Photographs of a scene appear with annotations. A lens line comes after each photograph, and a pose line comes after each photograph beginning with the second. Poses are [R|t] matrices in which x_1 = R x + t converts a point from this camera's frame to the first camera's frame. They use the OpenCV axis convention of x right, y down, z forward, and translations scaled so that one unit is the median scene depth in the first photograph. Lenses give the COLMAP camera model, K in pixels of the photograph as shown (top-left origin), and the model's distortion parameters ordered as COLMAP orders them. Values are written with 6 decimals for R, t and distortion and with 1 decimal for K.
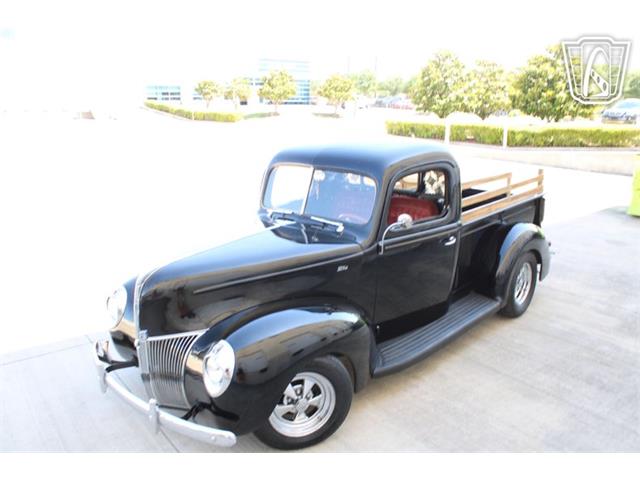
lens RADIAL K [[546.8, 0, 323.6], [0, 546.8, 241.6], [0, 0, 1]] dist [-0.165208, 0.166726]
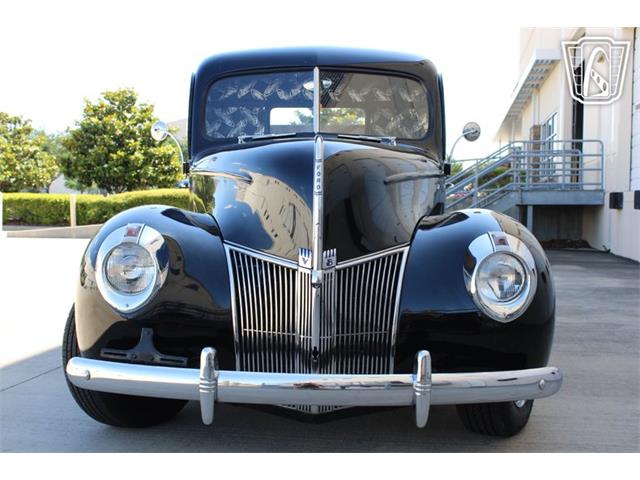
lens RADIAL K [[790.8, 0, 320.0], [0, 790.8, 240.0], [0, 0, 1]] dist [-0.058204, 0.018068]
pose [[0.735184, -0.032061, 0.677109, -0.117633], [0.170351, 0.975563, -0.138769, 0.035596], [-0.656114, 0.217367, 0.722680, 0.059920]]
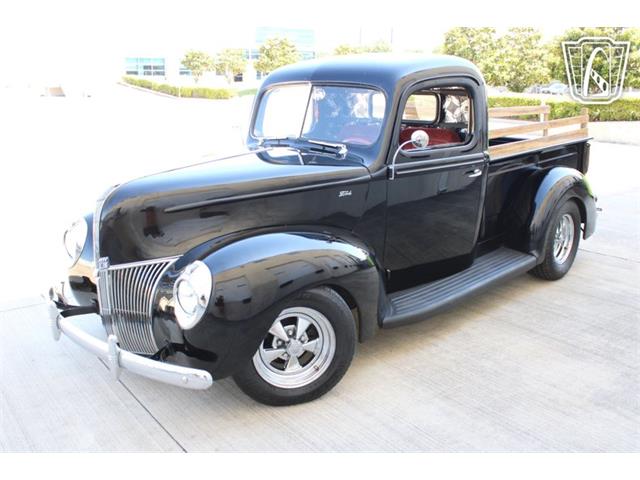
lens RADIAL K [[632.8, 0, 321.9], [0, 632.8, 240.8], [0, 0, 1]] dist [-0.139801, 0.169757]
pose [[0.999888, 0.002023, -0.014803, 0.002090], [-0.002120, 0.999976, -0.006543, 0.019758], [0.014789, 0.006574, 0.999869, 0.005305]]
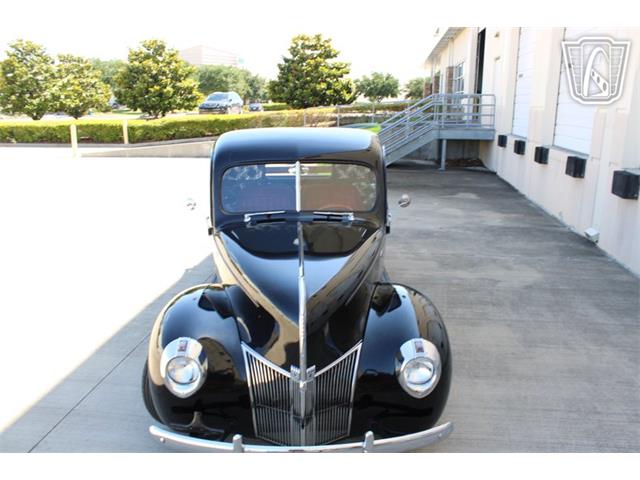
lens RADIAL K [[546.8, 0, 323.6], [0, 546.8, 241.6], [0, 0, 1]] dist [-0.165208, 0.166726]
pose [[0.703832, -0.187575, 0.685154, -0.116198], [0.183551, 0.979776, 0.079680, -0.011607], [-0.686244, 0.069679, 0.724027, 0.049805]]
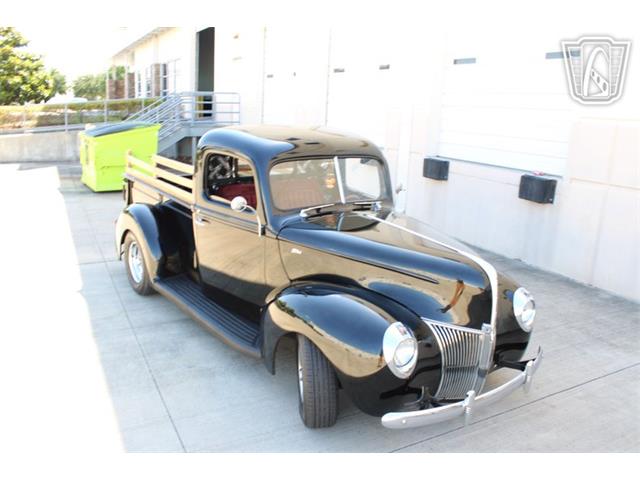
lens RADIAL K [[546.8, 0, 323.6], [0, 546.8, 241.6], [0, 0, 1]] dist [-0.165208, 0.166726]
pose [[0.164143, -0.244413, 0.955677, -0.179624], [0.213079, 0.954731, 0.207573, -0.034982], [-0.963148, 0.169563, 0.208792, 0.145373]]
